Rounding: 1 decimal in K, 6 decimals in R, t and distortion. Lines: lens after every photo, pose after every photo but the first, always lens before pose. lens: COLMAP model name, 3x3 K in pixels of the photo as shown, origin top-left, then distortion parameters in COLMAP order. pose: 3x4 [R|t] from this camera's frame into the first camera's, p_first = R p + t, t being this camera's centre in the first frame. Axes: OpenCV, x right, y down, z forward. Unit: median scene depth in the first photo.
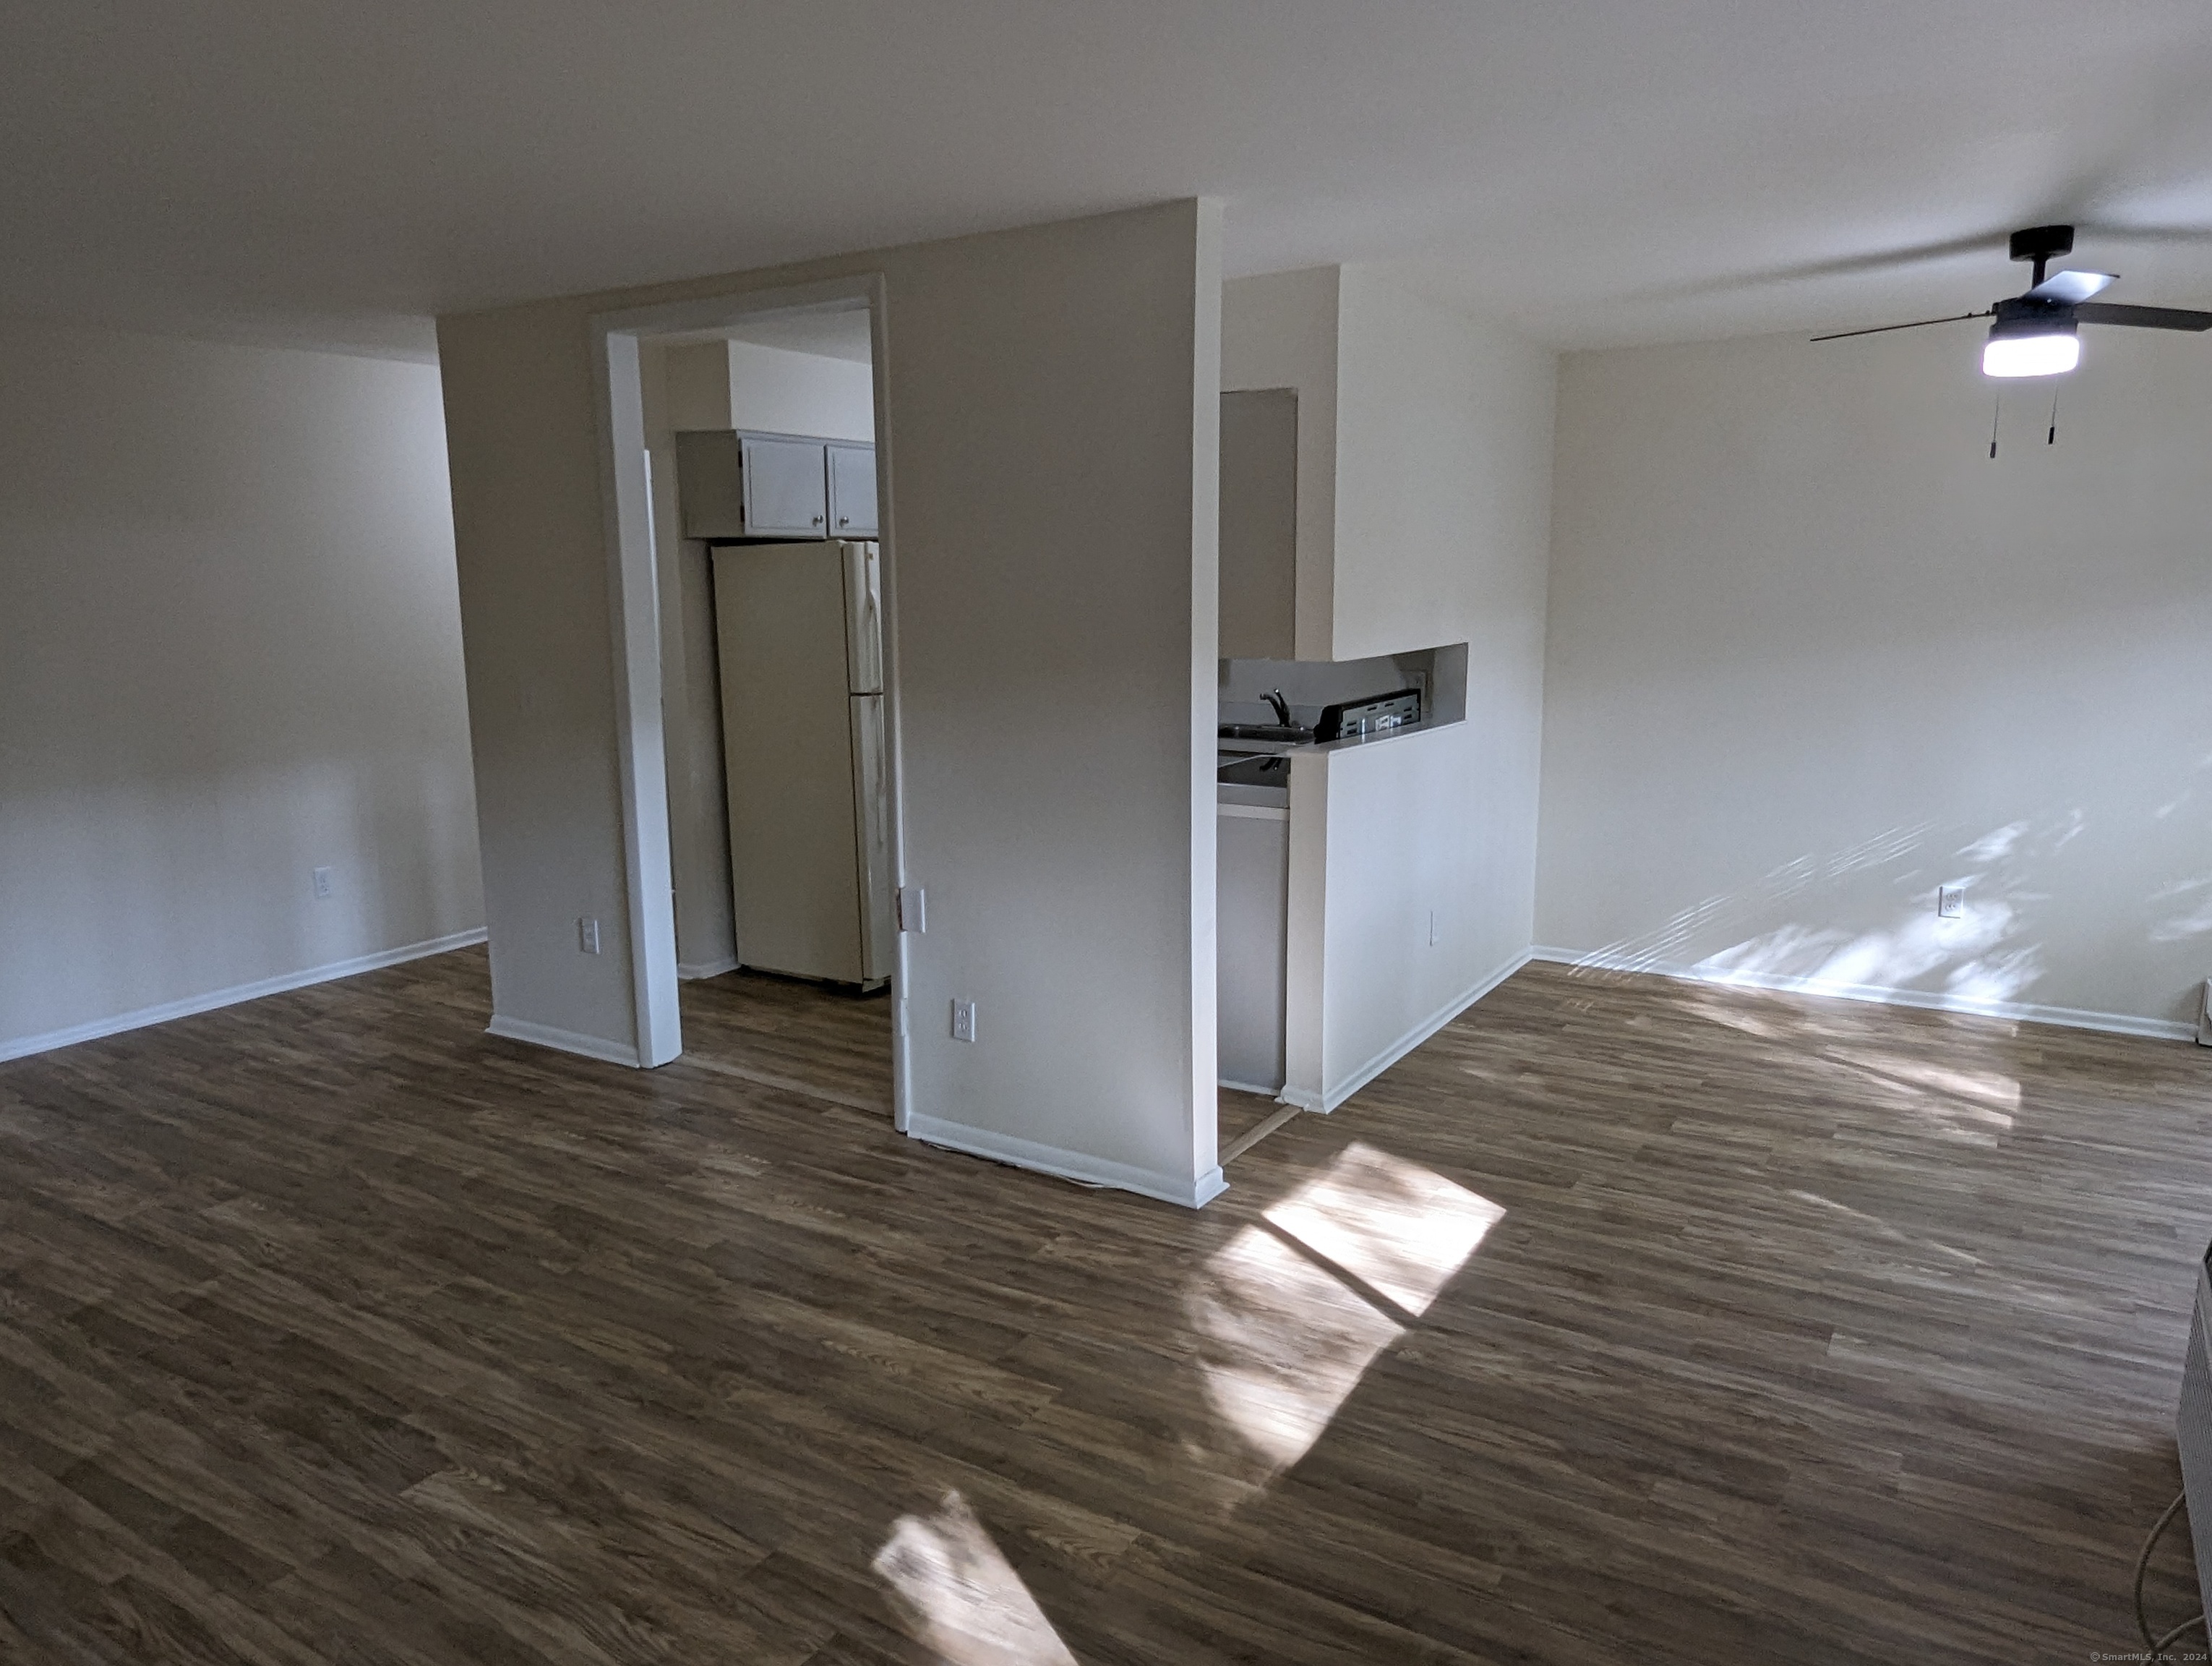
lens RADIAL K [[1493.7, 0, 1097.4], [0, 1493.7, 830.2], [0, 0, 1]] dist [0.005030, -0.001653]
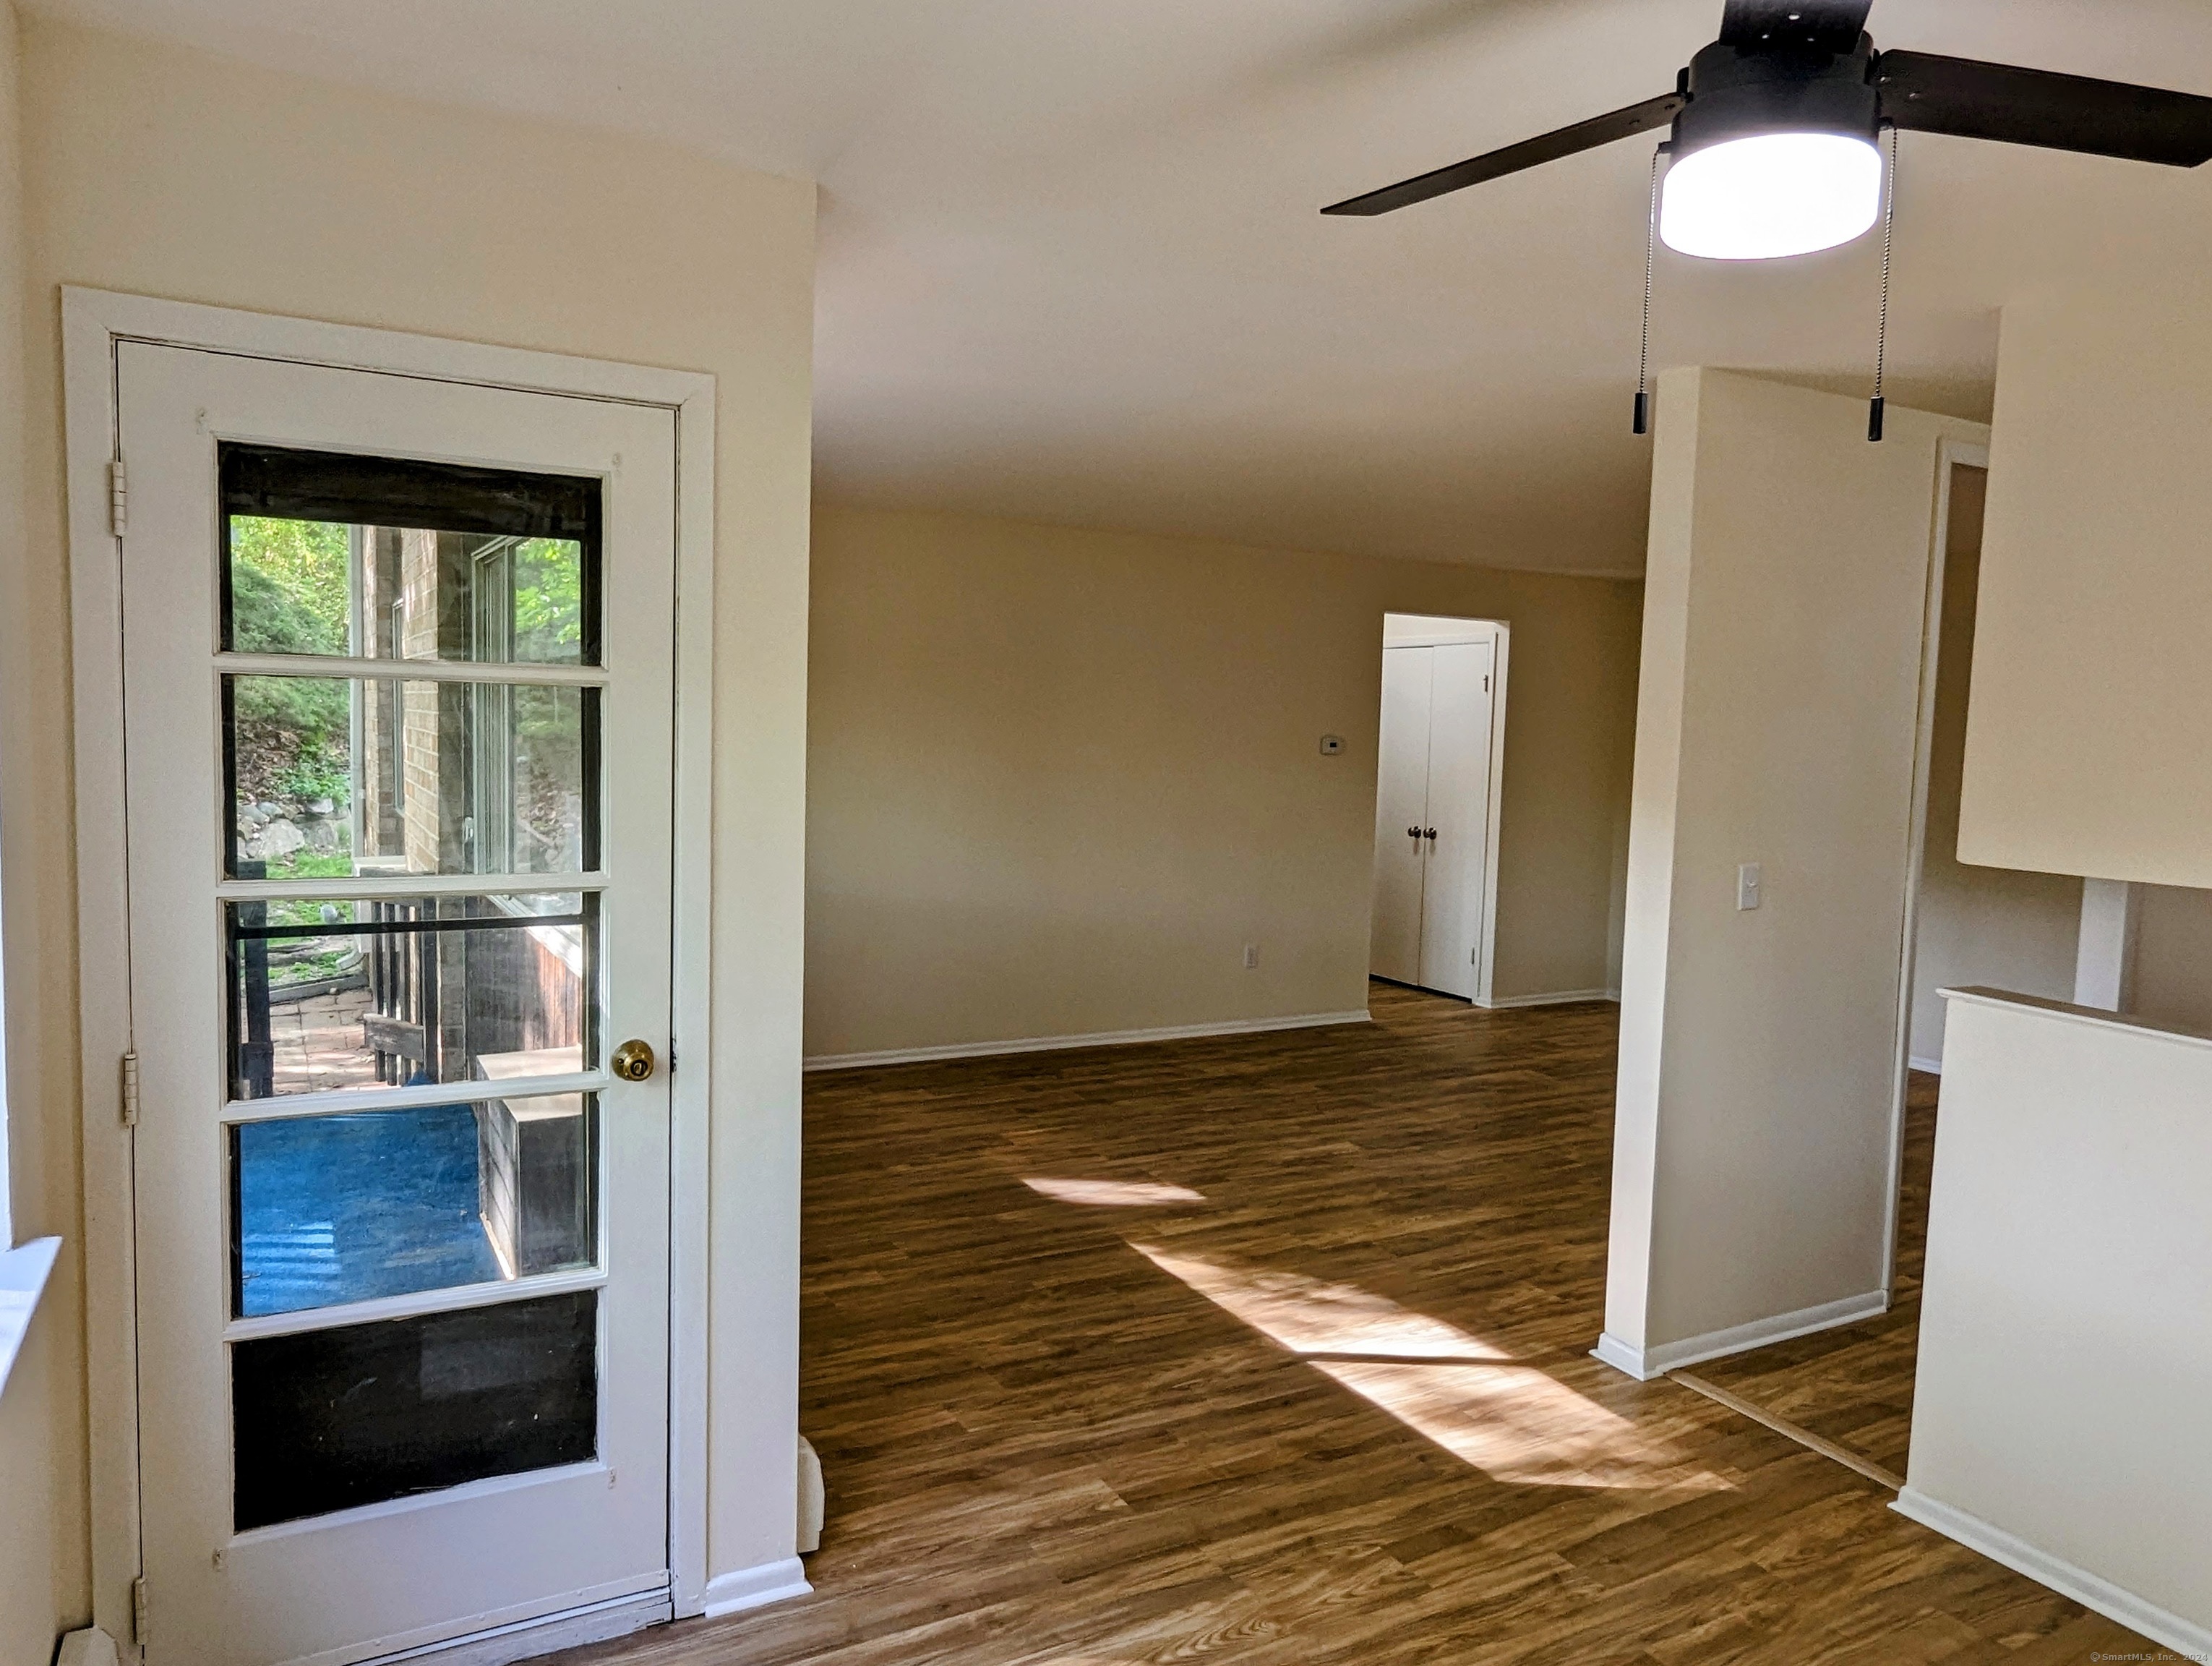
lens RADIAL K [[1493.7, 0, 1091.1], [0, 1493.7, 834.4], [0, 0, 1]] dist [0.005030, -0.001653]
pose [[-0.484370, 0.063654, -0.872544, 1.183549], [-0.173035, 0.970677, 0.166868, -0.212314], [0.857580, 0.231807, -0.459153, 1.193670]]
